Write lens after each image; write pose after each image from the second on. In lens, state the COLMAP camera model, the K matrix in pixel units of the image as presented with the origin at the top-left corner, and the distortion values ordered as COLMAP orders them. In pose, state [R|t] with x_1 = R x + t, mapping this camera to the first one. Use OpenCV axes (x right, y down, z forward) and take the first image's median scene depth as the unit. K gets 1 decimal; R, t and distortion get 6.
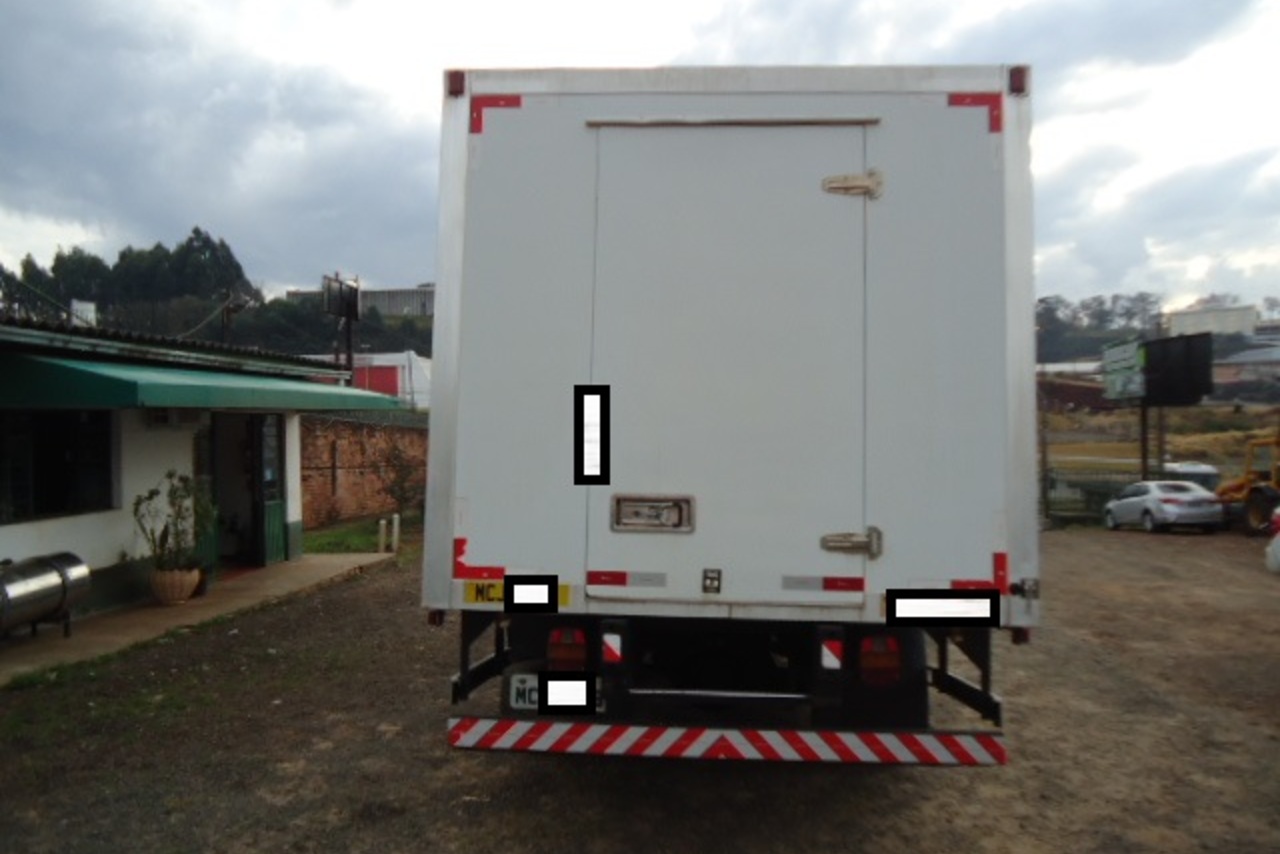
lens RADIAL K [[944.3, 0, 640.0], [0, 944.3, 427.0], [0, 0, 1]] dist [-0.000869, 0.000029]
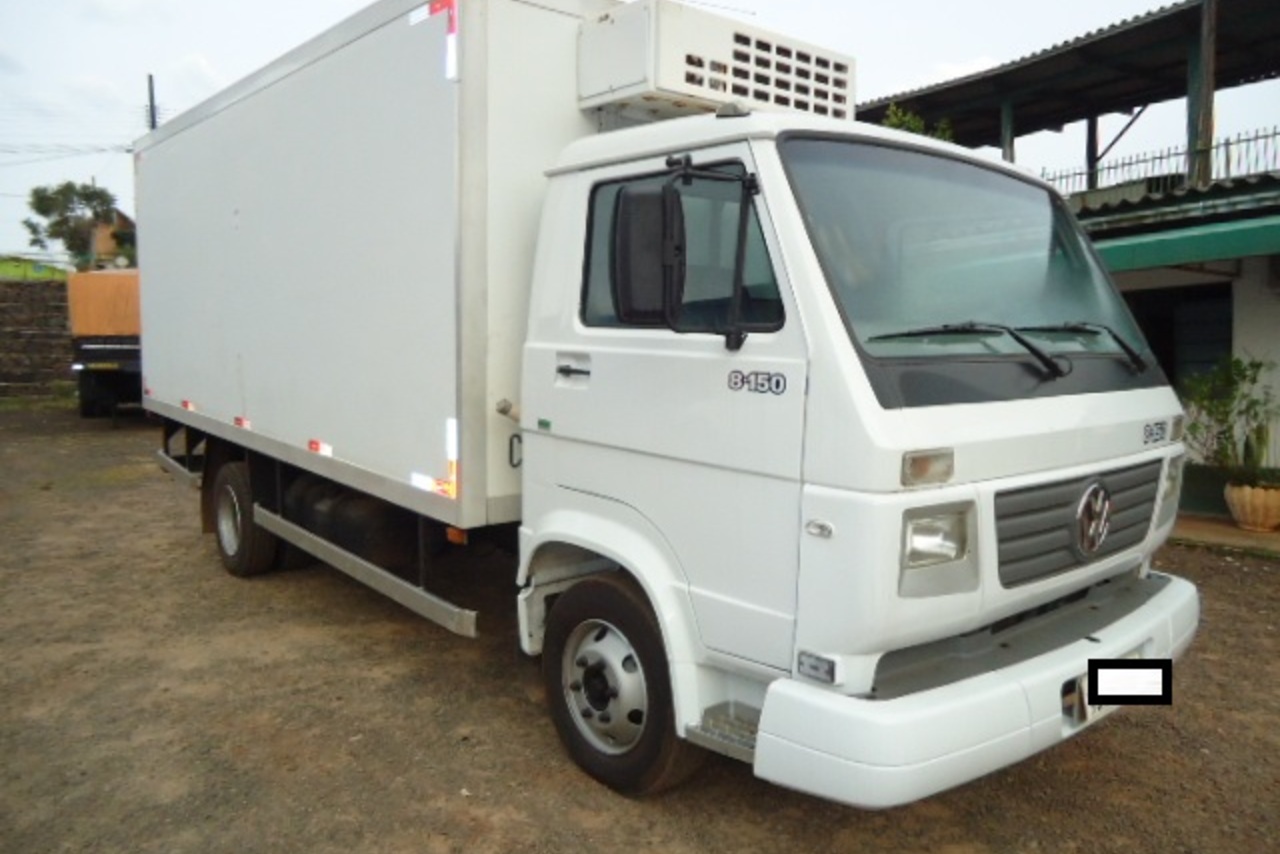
lens RADIAL K [[944.3, 0, 640.0], [0, 944.3, 427.0], [0, 0, 1]] dist [-0.000869, 0.000029]
pose [[-0.735312, 0.054717, -0.675516, 0.660152], [0.008448, 0.997398, 0.071593, 0.079310], [0.677676, 0.046936, -0.733861, 2.115925]]
